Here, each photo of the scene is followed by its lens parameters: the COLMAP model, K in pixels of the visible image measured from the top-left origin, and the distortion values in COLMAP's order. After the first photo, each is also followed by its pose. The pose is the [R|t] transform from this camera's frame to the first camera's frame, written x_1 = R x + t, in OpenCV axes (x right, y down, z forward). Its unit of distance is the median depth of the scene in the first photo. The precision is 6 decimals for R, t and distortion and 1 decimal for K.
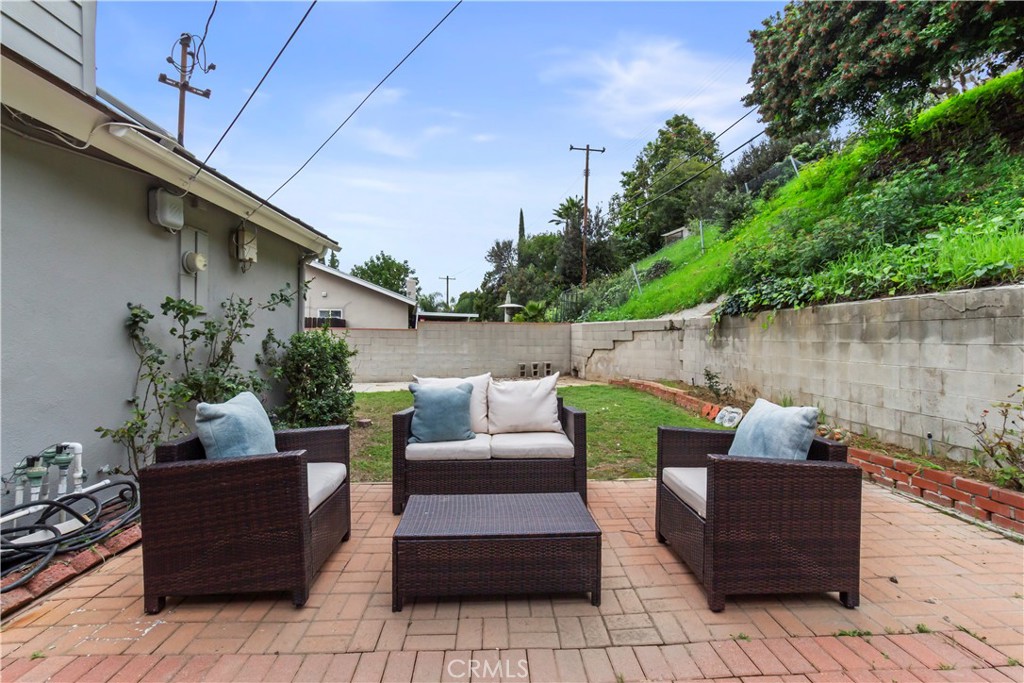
lens RADIAL K [[483.5, 0, 513.3], [0, 483.5, 340.3], [0, 0, 1]] dist [-0.000031, 0.000025]
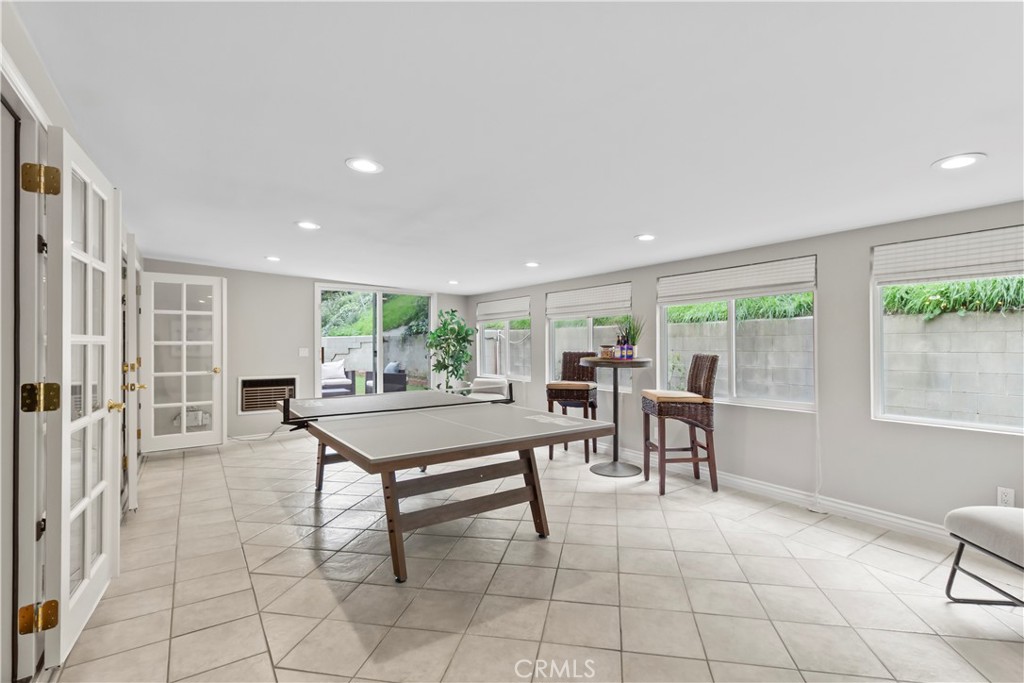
lens RADIAL K [[483.5, 0, 510.7], [0, 483.5, 337.4], [0, 0, 1]] dist [-0.000031, 0.000025]
pose [[0.854317, -0.016399, 0.519493, -0.314754], [0.021655, 0.999757, -0.004053, -0.030908], [-0.519301, 0.014712, 0.854465, -1.192348]]
